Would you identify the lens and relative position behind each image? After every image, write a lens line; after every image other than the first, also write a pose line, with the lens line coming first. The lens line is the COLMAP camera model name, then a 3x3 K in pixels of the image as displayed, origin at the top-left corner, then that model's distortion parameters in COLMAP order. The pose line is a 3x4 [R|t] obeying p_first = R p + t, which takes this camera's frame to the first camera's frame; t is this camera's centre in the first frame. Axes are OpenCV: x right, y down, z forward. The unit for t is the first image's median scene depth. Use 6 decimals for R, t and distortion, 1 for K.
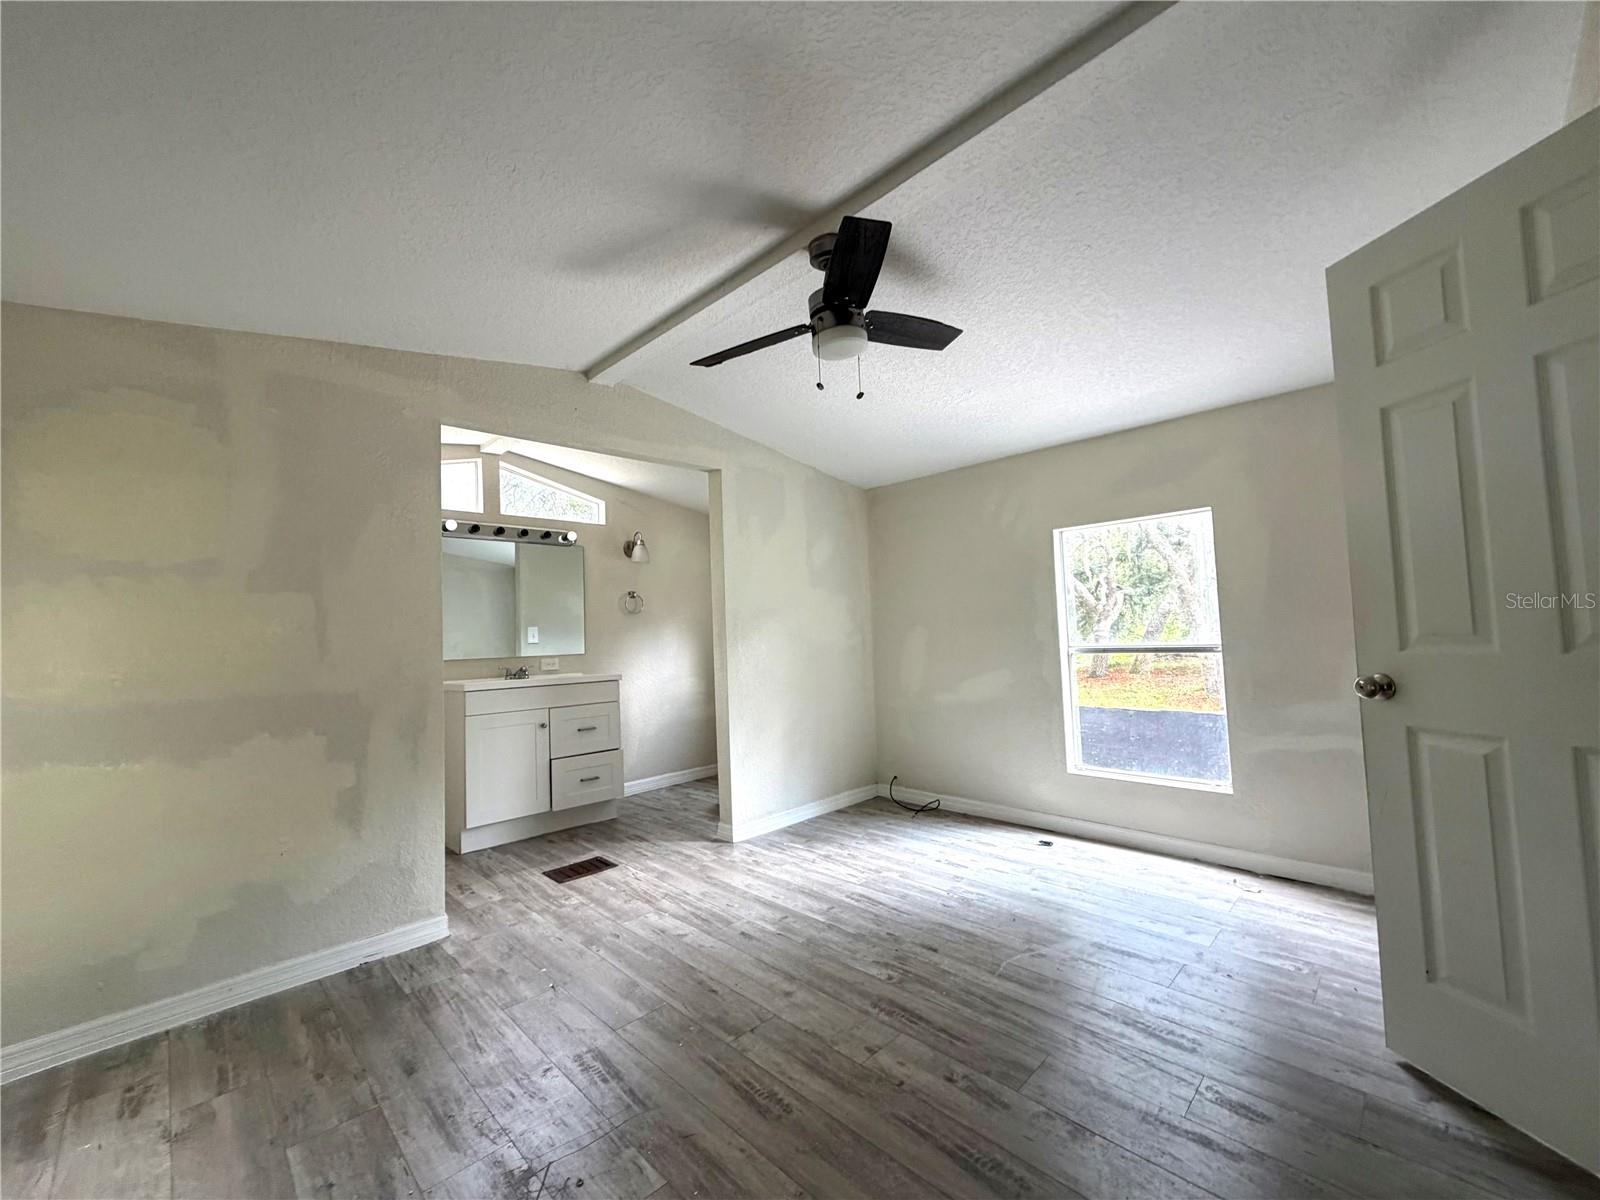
lens RADIAL K [[645.8, 0, 792.0], [0, 645.8, 600.2], [0, 0, 1]] dist [0.001774, -0.000061]
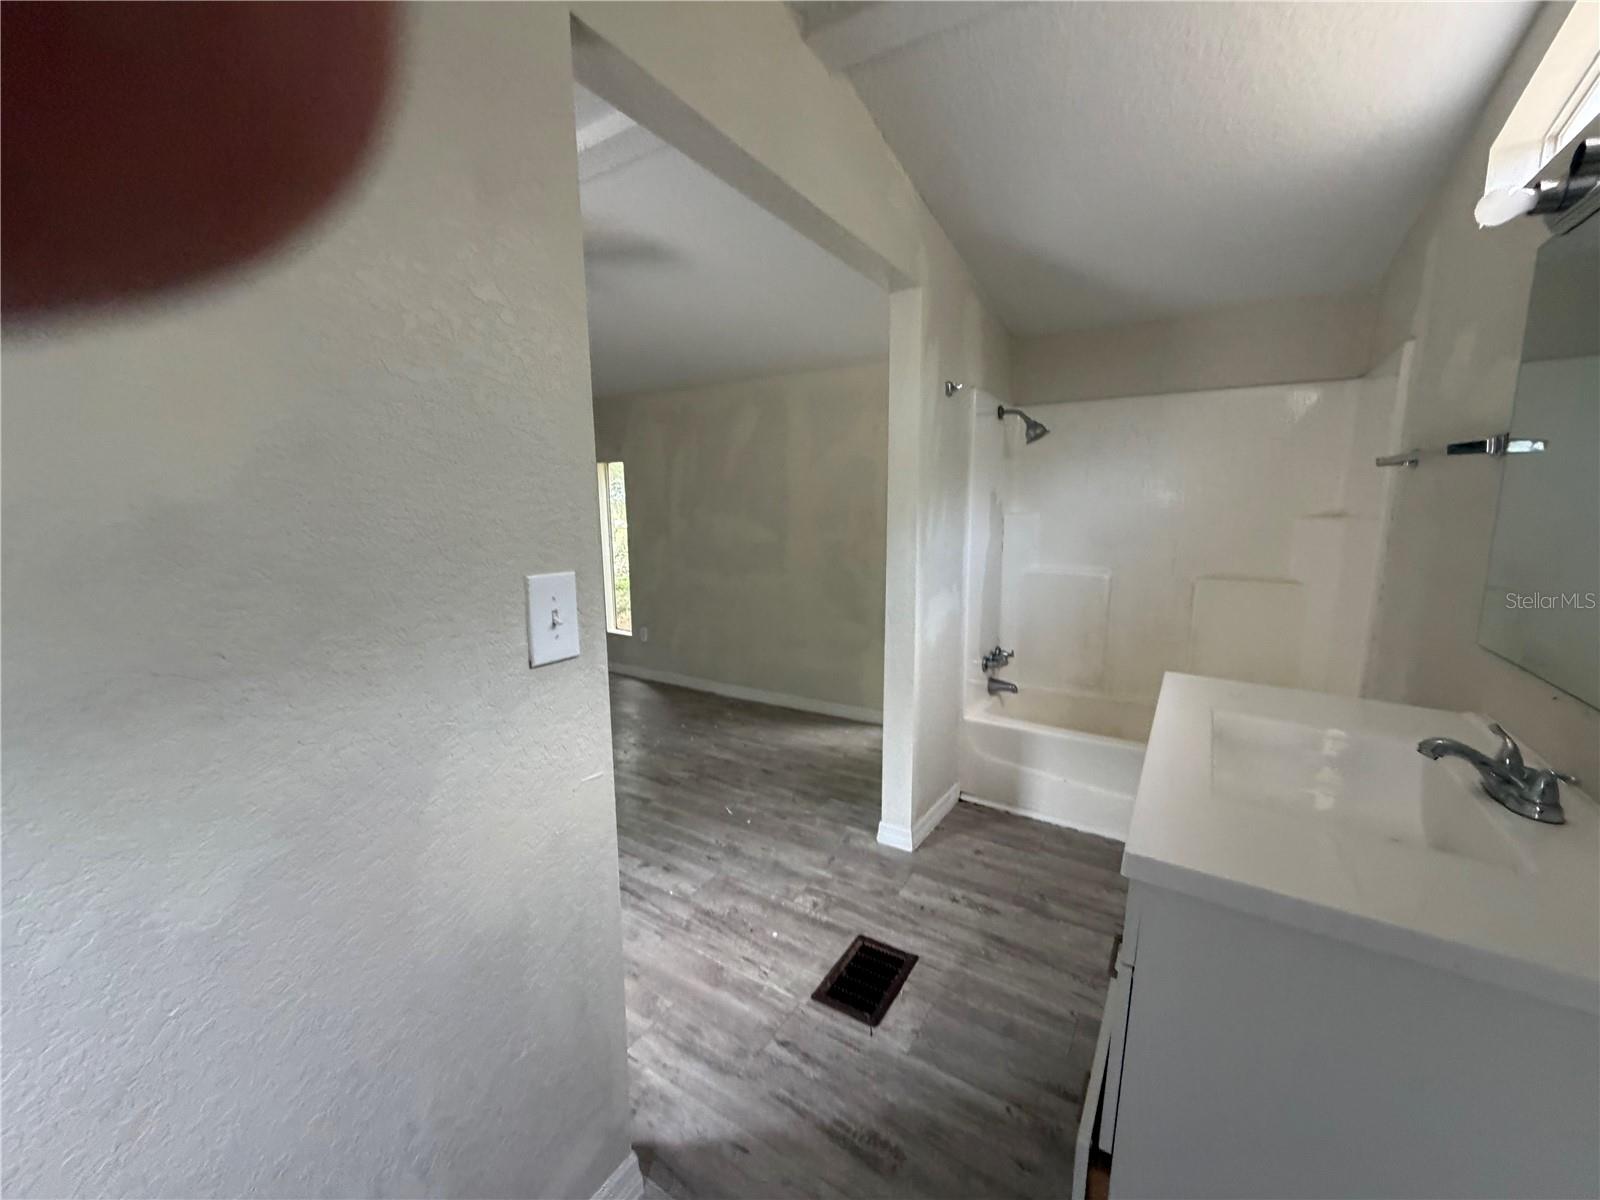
lens RADIAL K [[645.8, 0, 796.1], [0, 645.8, 600.0], [0, 0, 1]] dist [0.001774, -0.000061]
pose [[-0.974231, 0.076056, -0.212344, -0.168434], [0.054689, 0.992994, 0.104750, 0.015467], [0.218823, 0.090437, -0.971565, 1.534727]]
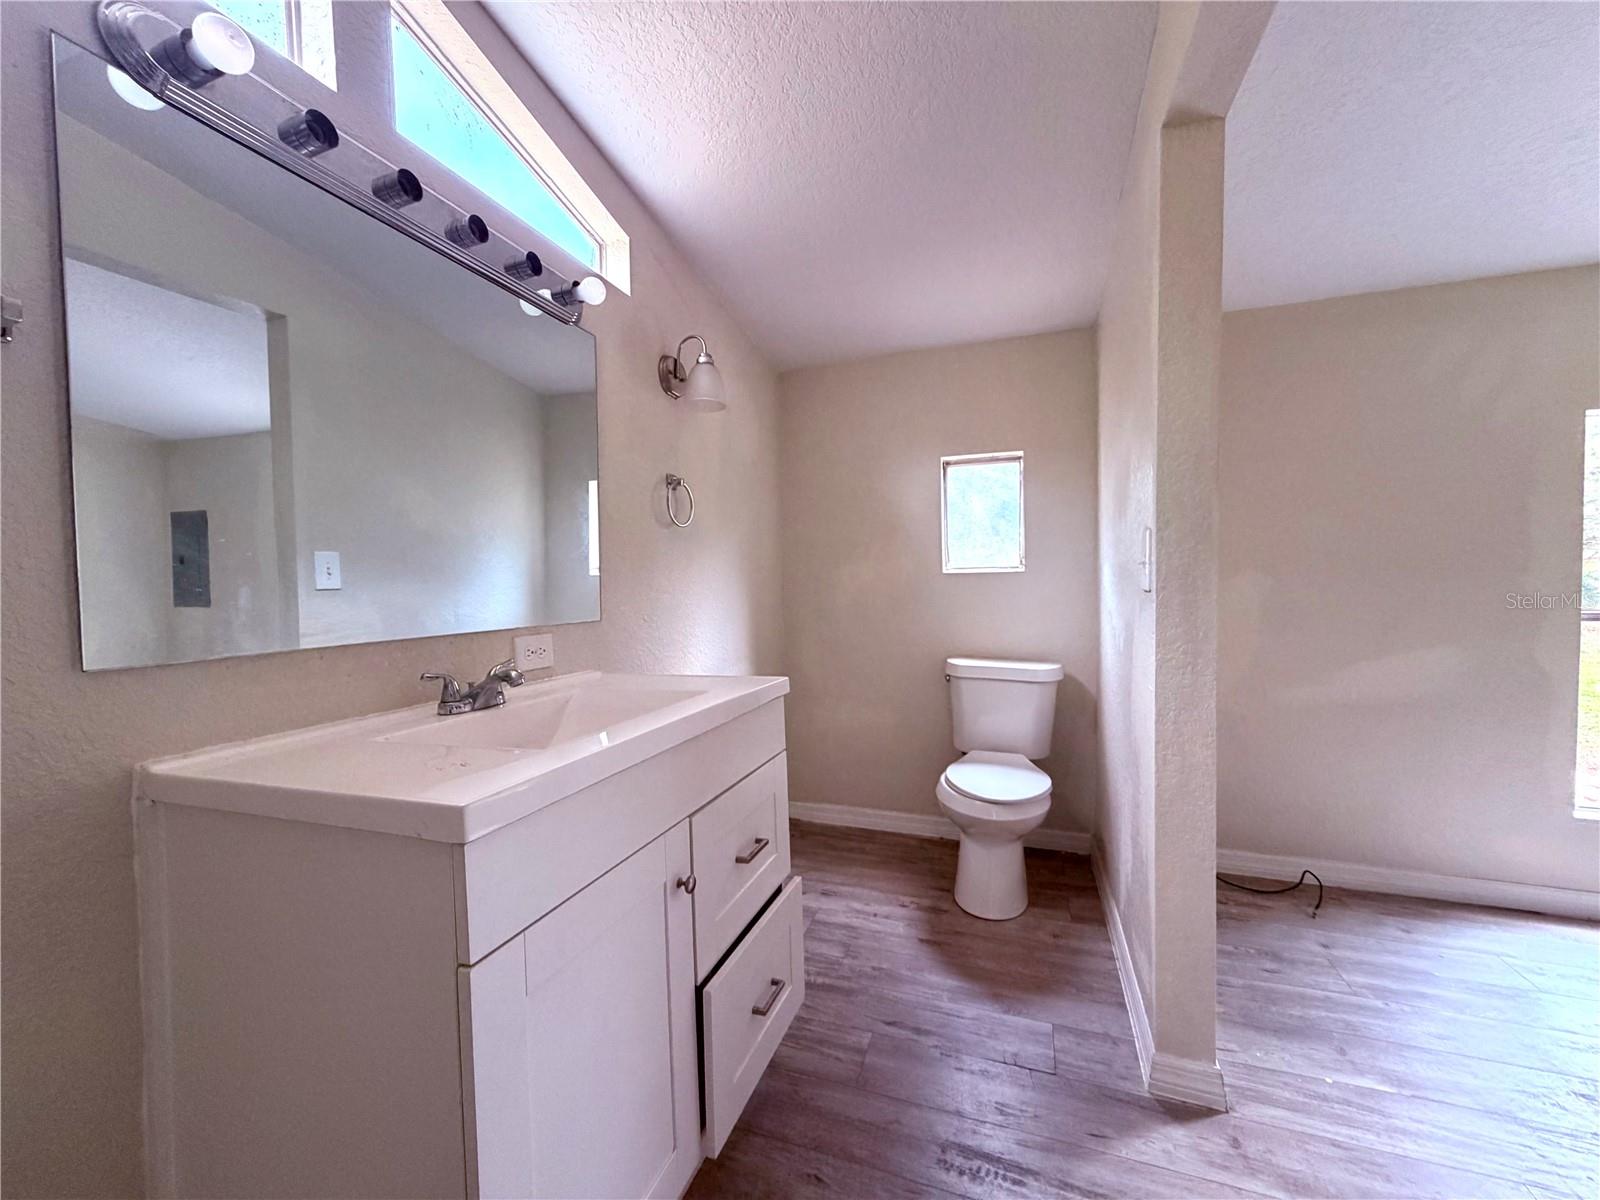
lens RADIAL K [[645.8, 0, 799.1], [0, 645.8, 599.5], [0, 0, 1]] dist [0.001774, -0.000061]
pose [[0.902680, 0.006944, 0.430256, -0.551464], [-0.040274, 0.996844, 0.068407, 0.057650], [-0.428423, -0.079078, 0.900111, 0.874583]]
